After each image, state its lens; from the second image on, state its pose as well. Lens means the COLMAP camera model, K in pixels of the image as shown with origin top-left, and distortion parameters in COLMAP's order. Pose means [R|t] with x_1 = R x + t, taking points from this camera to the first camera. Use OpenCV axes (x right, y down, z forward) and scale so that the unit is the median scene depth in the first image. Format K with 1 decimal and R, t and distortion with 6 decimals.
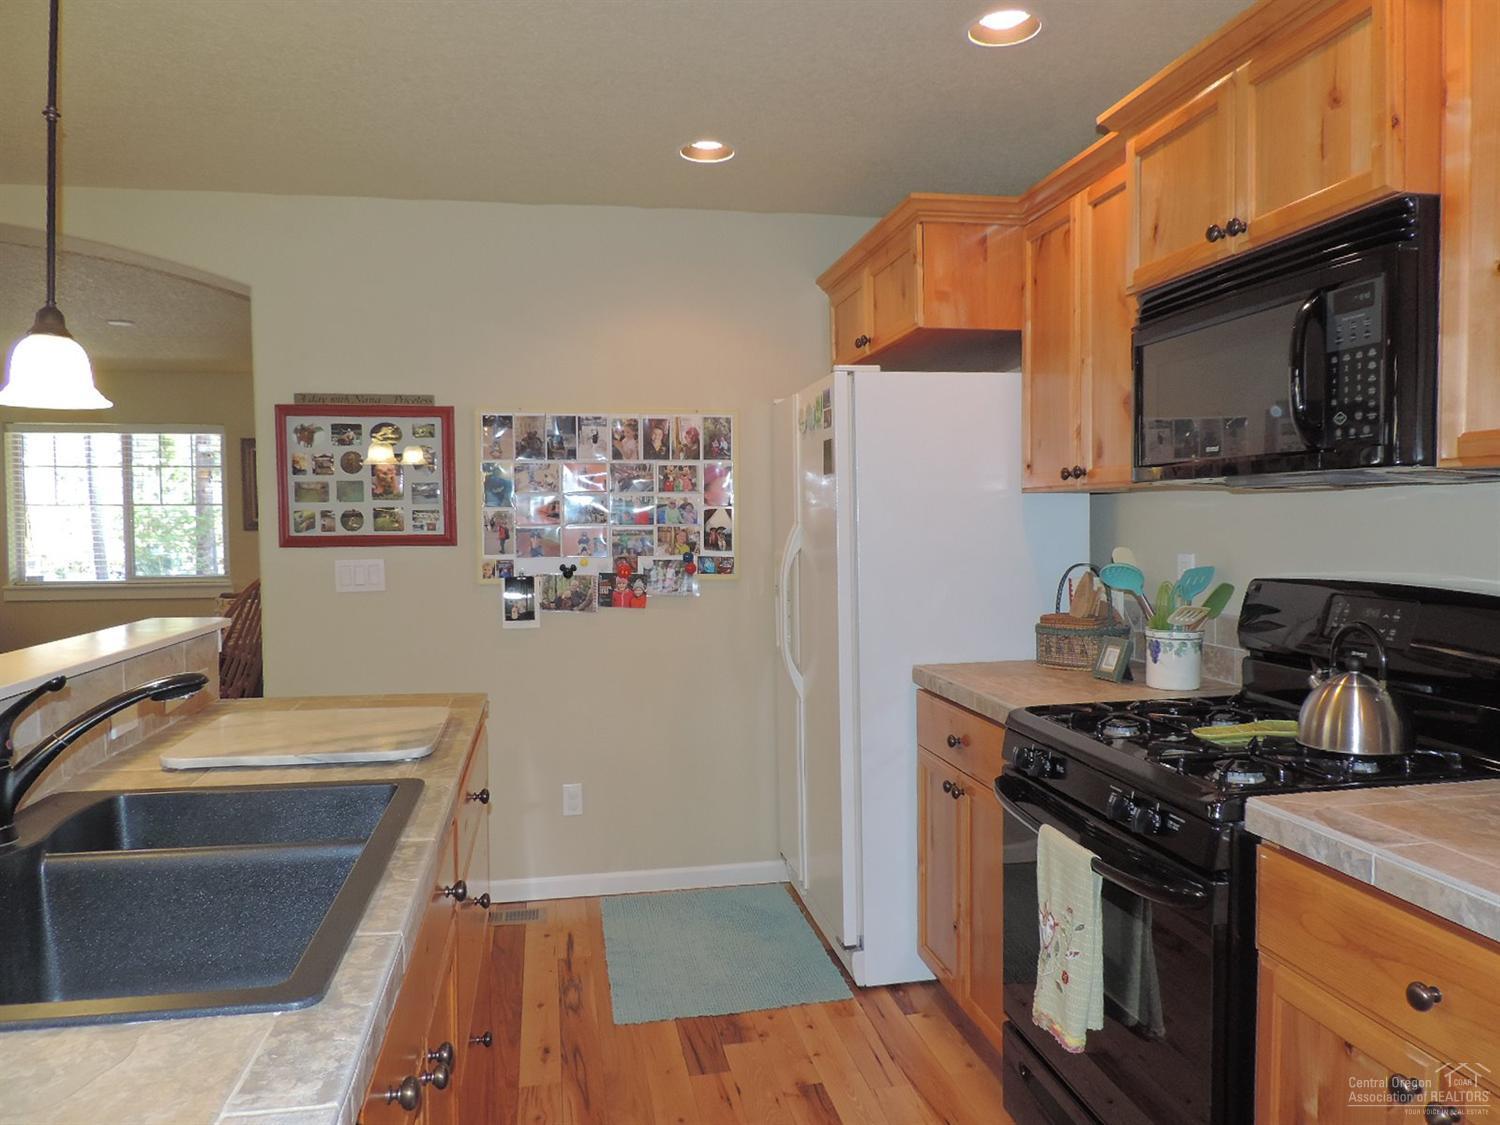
lens RADIAL K [[1063.8, 0, 753.9], [0, 1063.8, 572.8], [0, 0, 1]] dist [-0.008631, -0.003612]
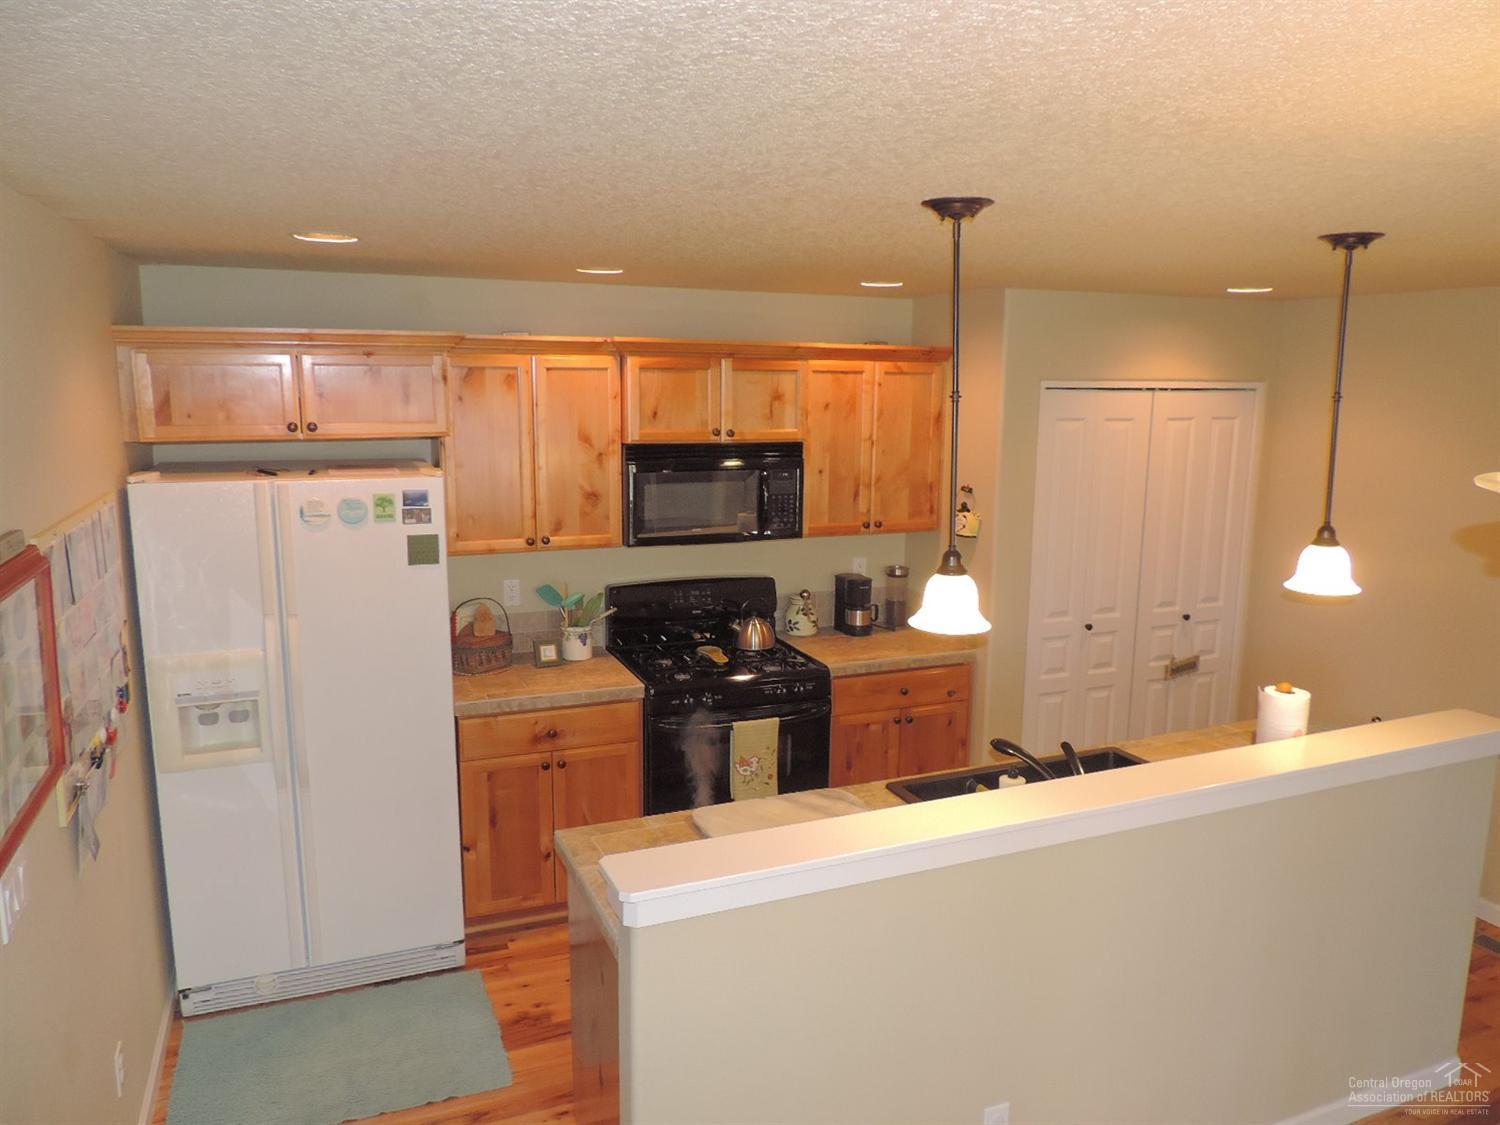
lens RADIAL K [[1063.8, 0, 753.9], [0, 1063.8, 572.8], [0, 0, 1]] dist [-0.008631, -0.003612]
pose [[-0.212317, -0.169566, 0.962377, -1.903441], [0.040402, 0.982465, 0.182019, -0.482949], [-0.976365, 0.077528, -0.201743, 1.551630]]
